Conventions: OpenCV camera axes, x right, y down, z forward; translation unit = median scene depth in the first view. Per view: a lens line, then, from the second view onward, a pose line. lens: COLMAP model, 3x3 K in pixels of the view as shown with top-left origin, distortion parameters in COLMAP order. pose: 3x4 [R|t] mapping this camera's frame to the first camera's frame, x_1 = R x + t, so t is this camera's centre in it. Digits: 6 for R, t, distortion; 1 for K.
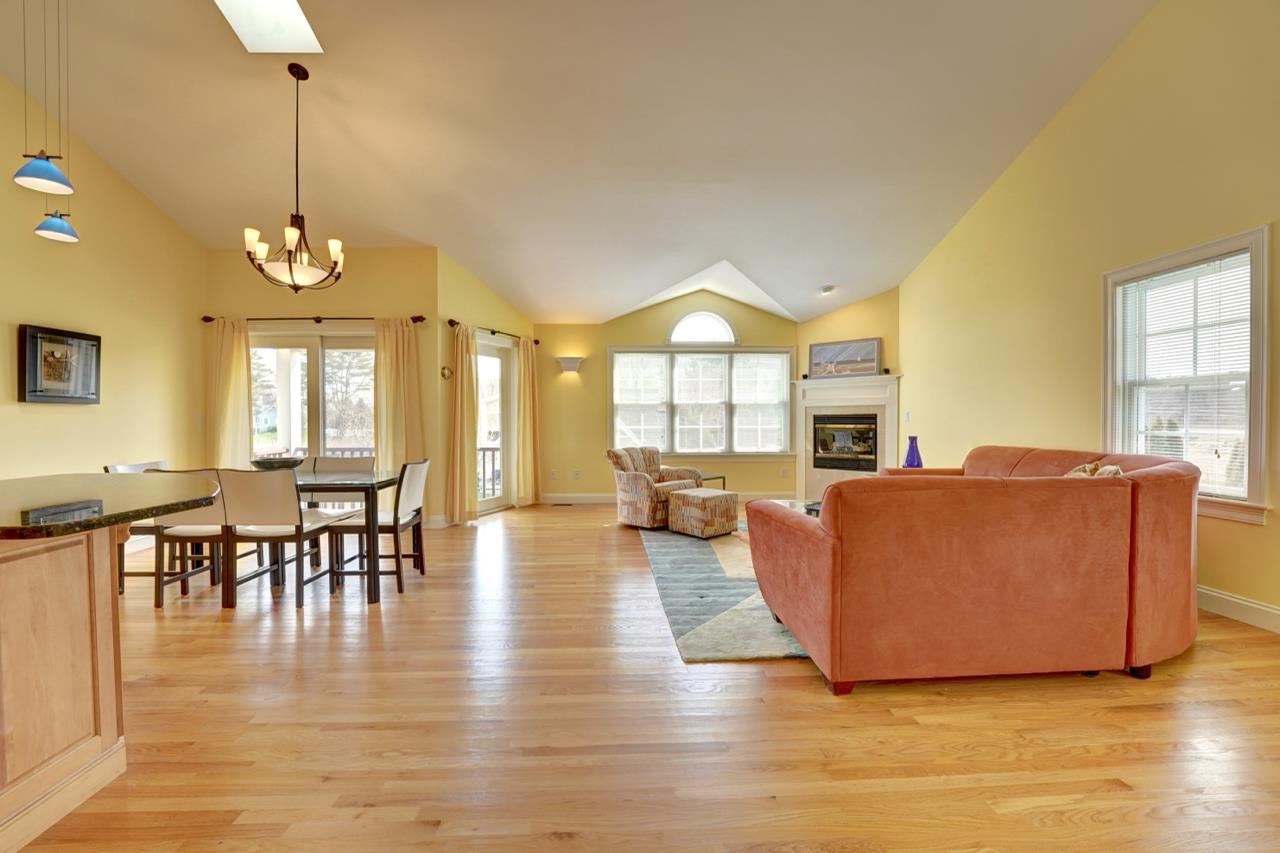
lens RADIAL K [[524.8, 0, 640.0], [0, 524.8, 426.5], [0, 0, 1]] dist [-0.023055, 0.000094]
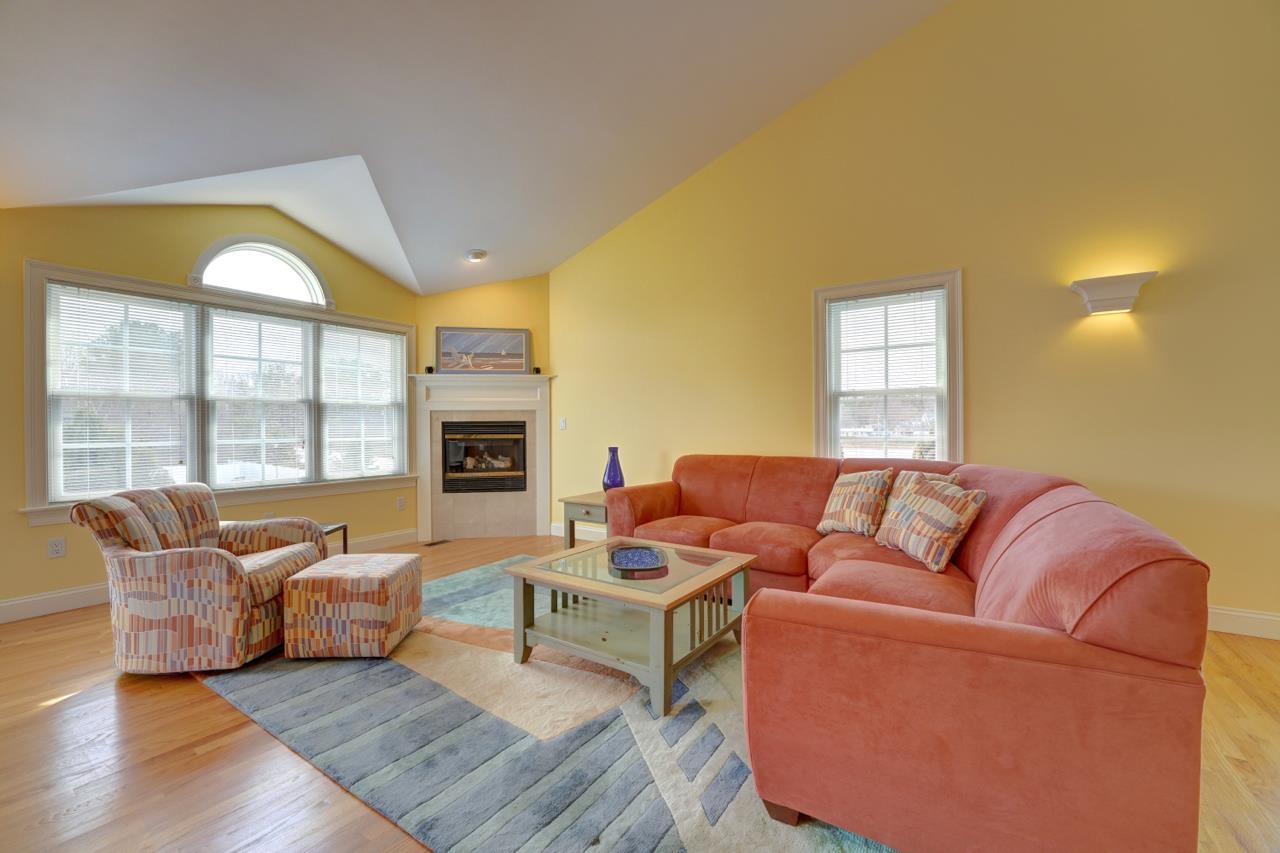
lens RADIAL K [[524.8, 0, 640.0], [0, 524.8, 426.5], [0, 0, 1]] dist [-0.023055, 0.000094]
pose [[0.603301, -0.000303, 0.797514, -0.100242], [0.013567, 0.999859, -0.009883, -0.004665], [-0.797398, 0.016782, 0.603220, 0.358289]]
